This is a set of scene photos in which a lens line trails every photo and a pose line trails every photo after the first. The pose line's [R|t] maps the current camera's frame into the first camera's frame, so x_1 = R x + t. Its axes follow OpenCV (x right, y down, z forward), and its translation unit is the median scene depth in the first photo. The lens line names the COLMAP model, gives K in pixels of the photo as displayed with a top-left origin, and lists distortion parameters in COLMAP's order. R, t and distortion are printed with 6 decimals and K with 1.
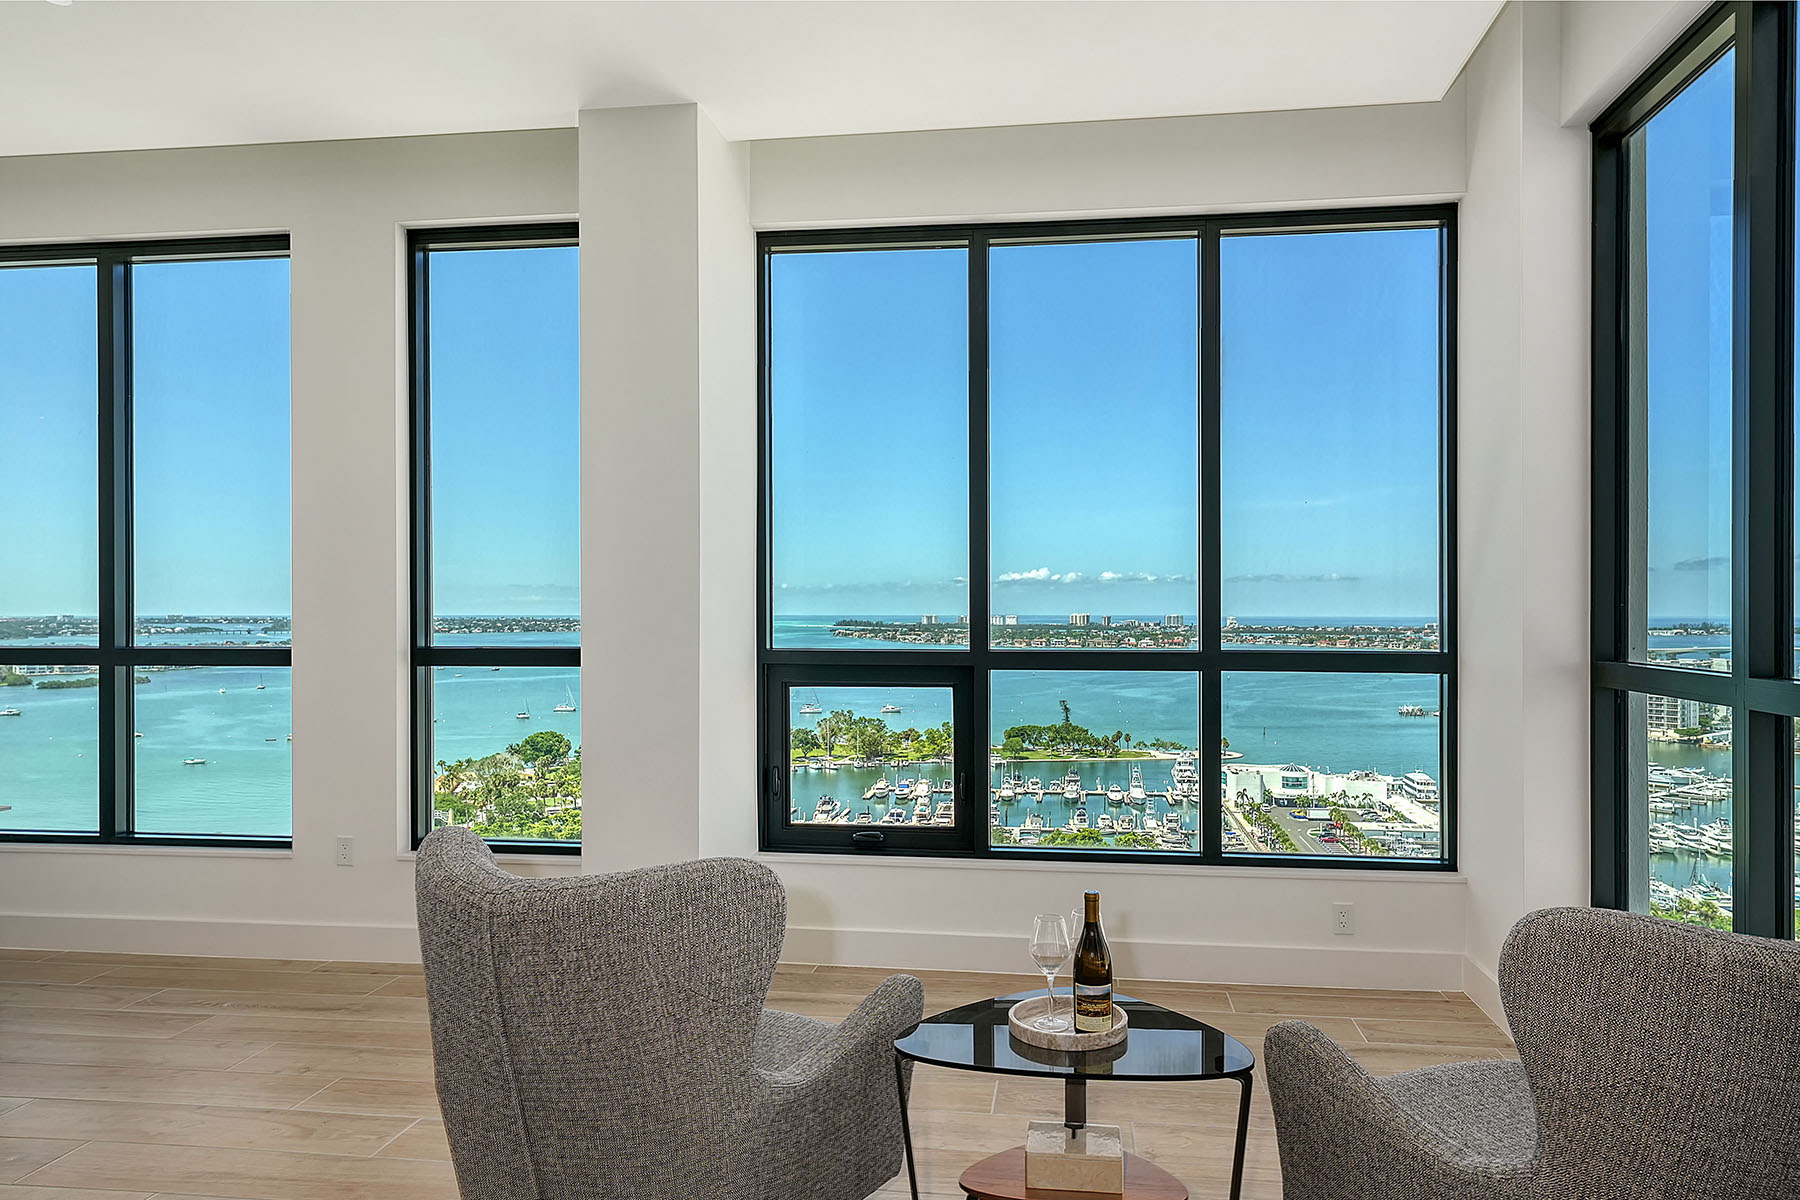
lens RADIAL K [[1162.4, 0, 931.1], [0, 1162.4, 609.2], [0, 0, 1]] dist [-0.000751, -0.001109]
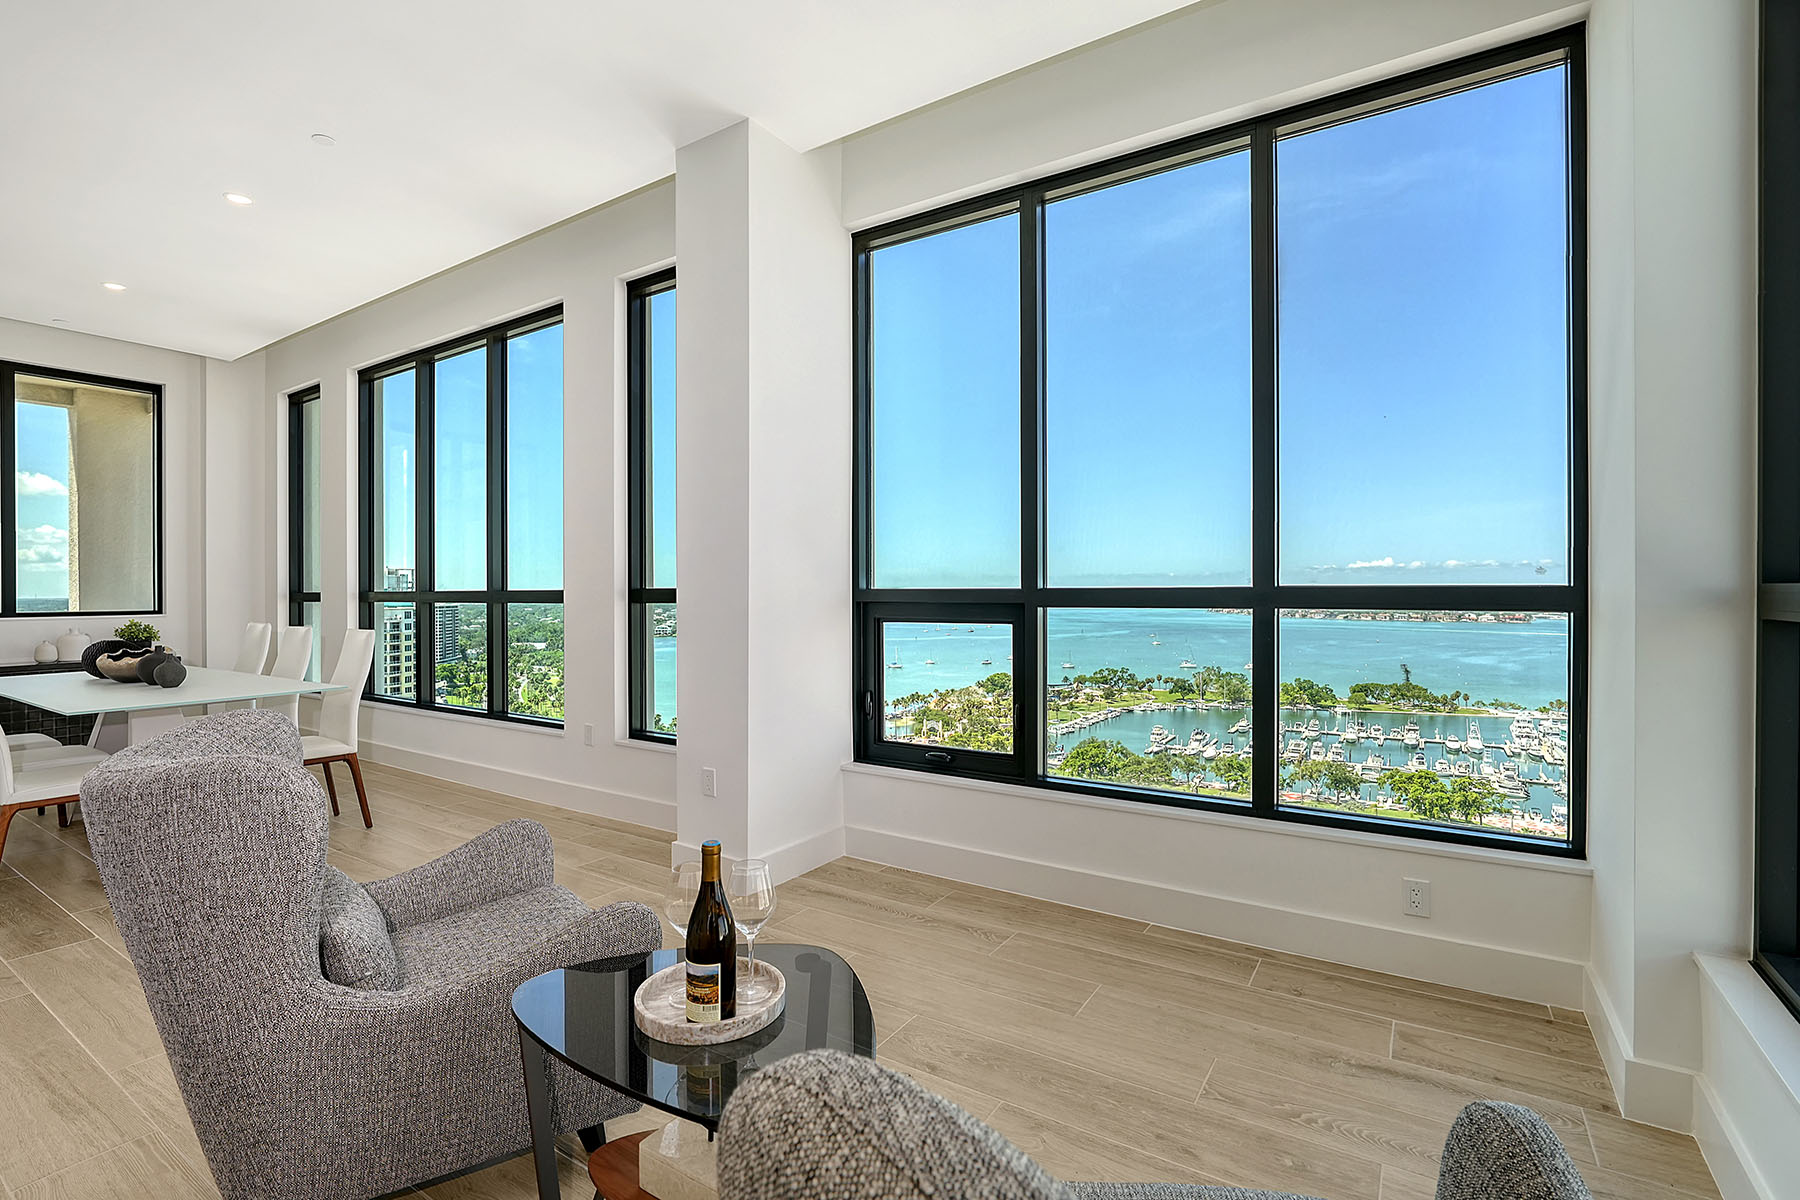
lens RADIAL K [[812.0, 0, 912.9], [0, 812.0, 600.7], [0, 0, 1]] dist [-0.019959, 0.001727]
pose [[0.902783, 0.001775, -0.430092, 0.257391], [0.002946, 0.999942, 0.010311, 0.038462], [0.430085, -0.010576, 0.902726, 0.291429]]
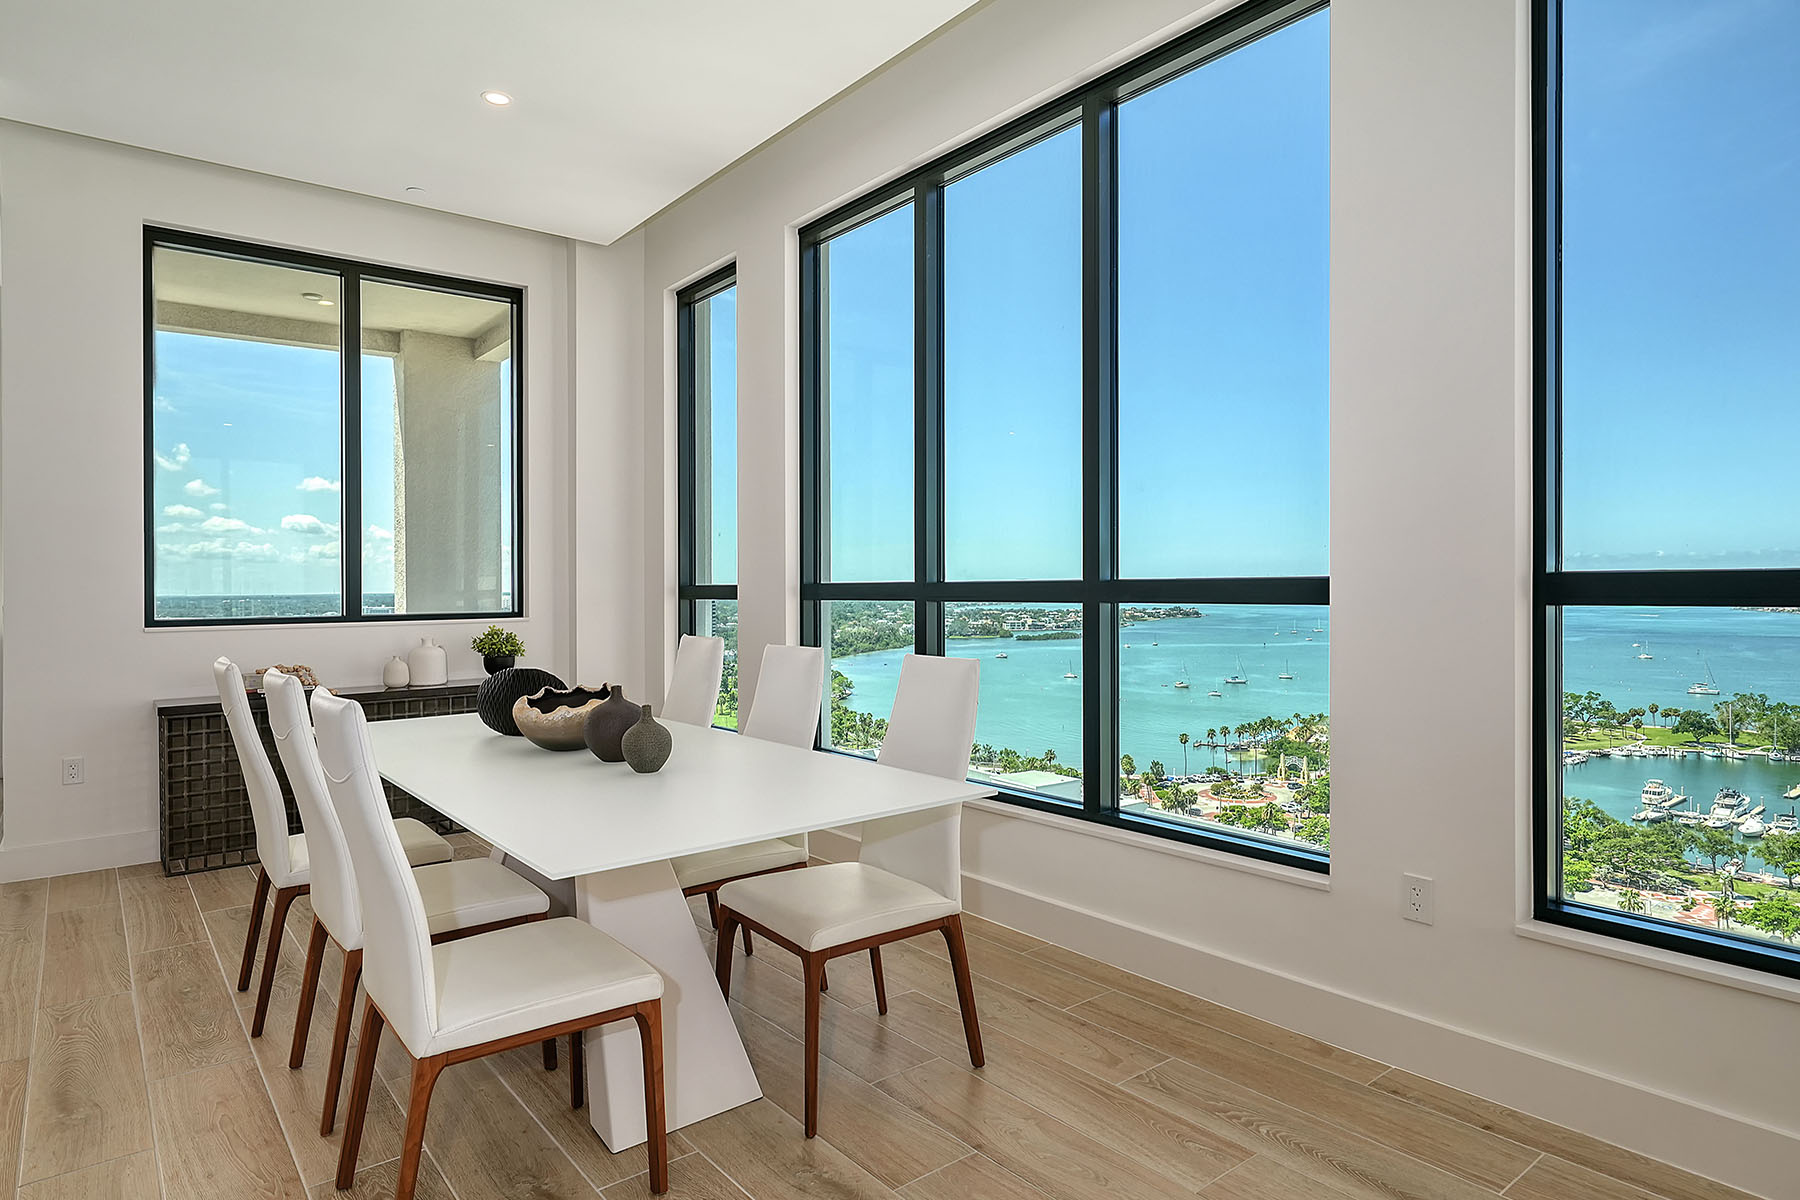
lens RADIAL K [[999.8, 0, 907.1], [0, 999.8, 602.1], [0, 0, 1]] dist [0.007029, -0.000348]
pose [[0.722231, 0.004819, -0.691635, -0.327610], [0.008261, 0.999844, 0.015593, 0.037808], [0.691602, -0.016975, 0.722079, 0.420190]]
